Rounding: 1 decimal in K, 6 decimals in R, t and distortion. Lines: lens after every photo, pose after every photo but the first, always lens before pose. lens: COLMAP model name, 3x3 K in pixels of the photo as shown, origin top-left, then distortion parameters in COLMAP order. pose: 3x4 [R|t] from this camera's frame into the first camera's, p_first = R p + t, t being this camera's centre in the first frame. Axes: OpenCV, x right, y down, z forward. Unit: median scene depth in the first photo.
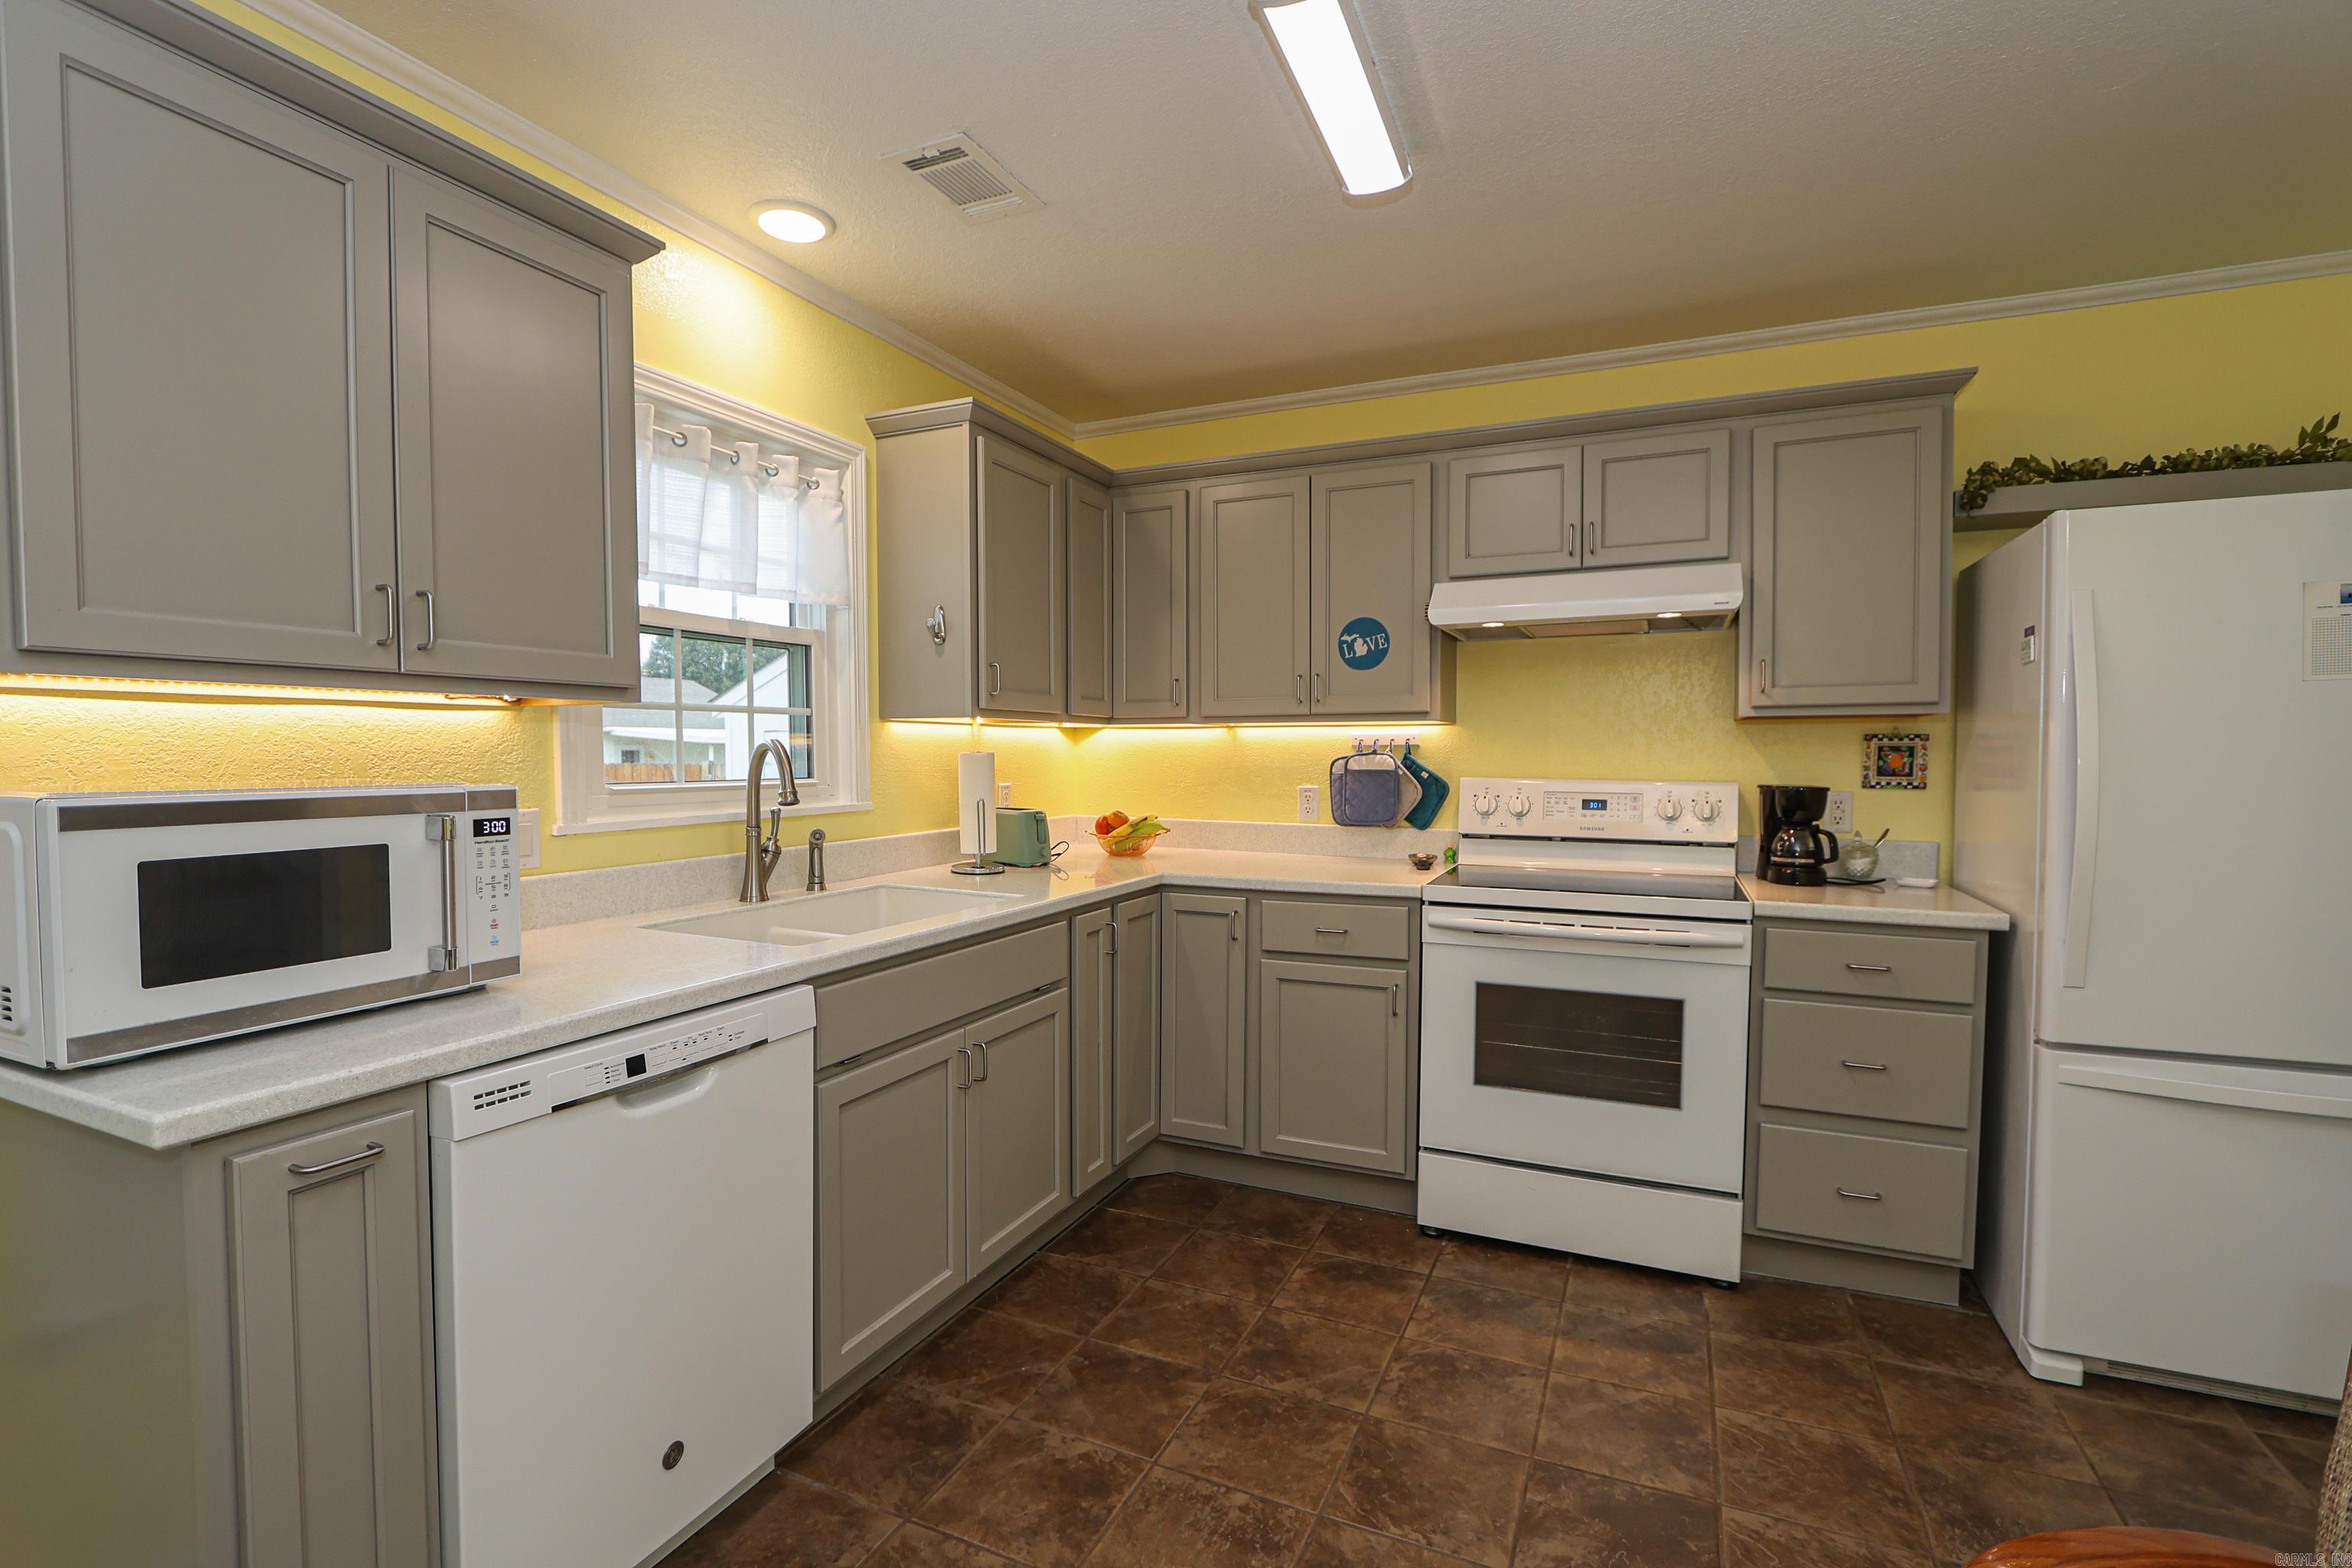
lens RADIAL K [[1090.4, 0, 1188.2], [0, 1090.4, 795.8], [0, 0, 1]] dist [-0.012626, 0.001560]
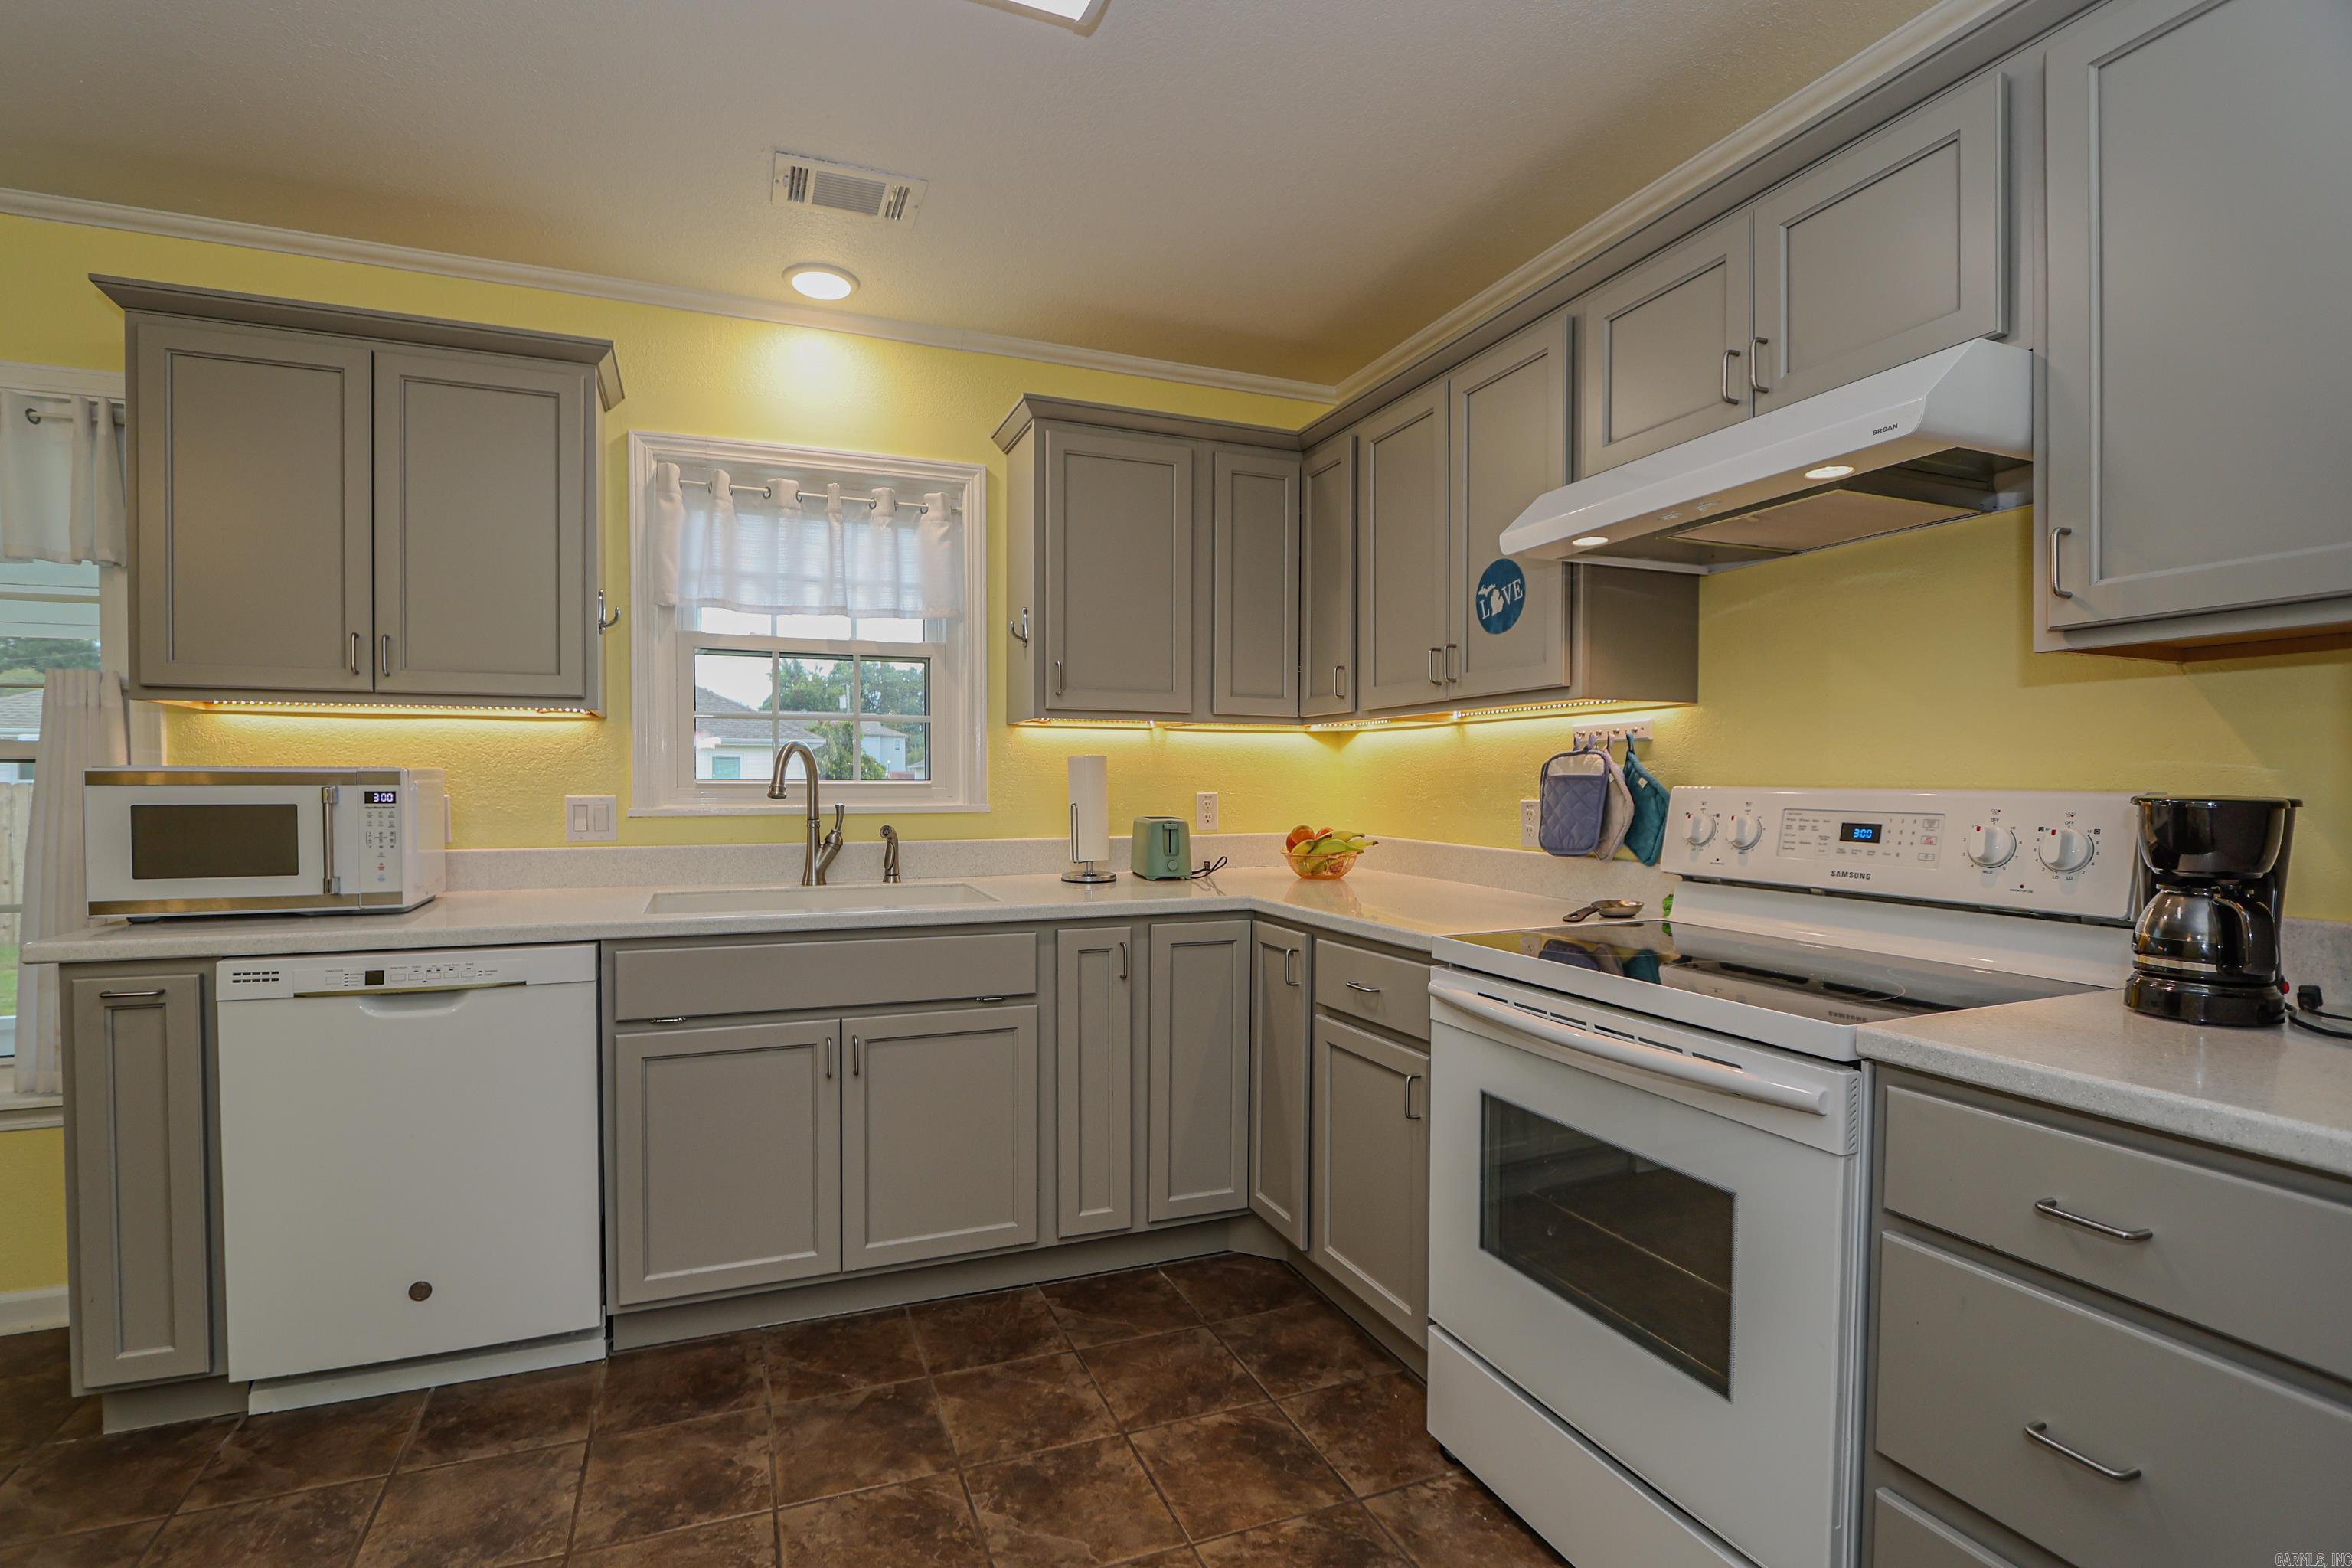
lens RADIAL K [[1090.4, 0, 1141.3], [0, 1090.4, 805.2], [0, 0, 1]] dist [-0.012626, 0.001560]
pose [[0.704941, 0.015219, -0.709103, 0.631191], [-0.030434, 0.999498, -0.008804, 0.012672], [0.708613, 0.027787, 0.705050, 0.423676]]
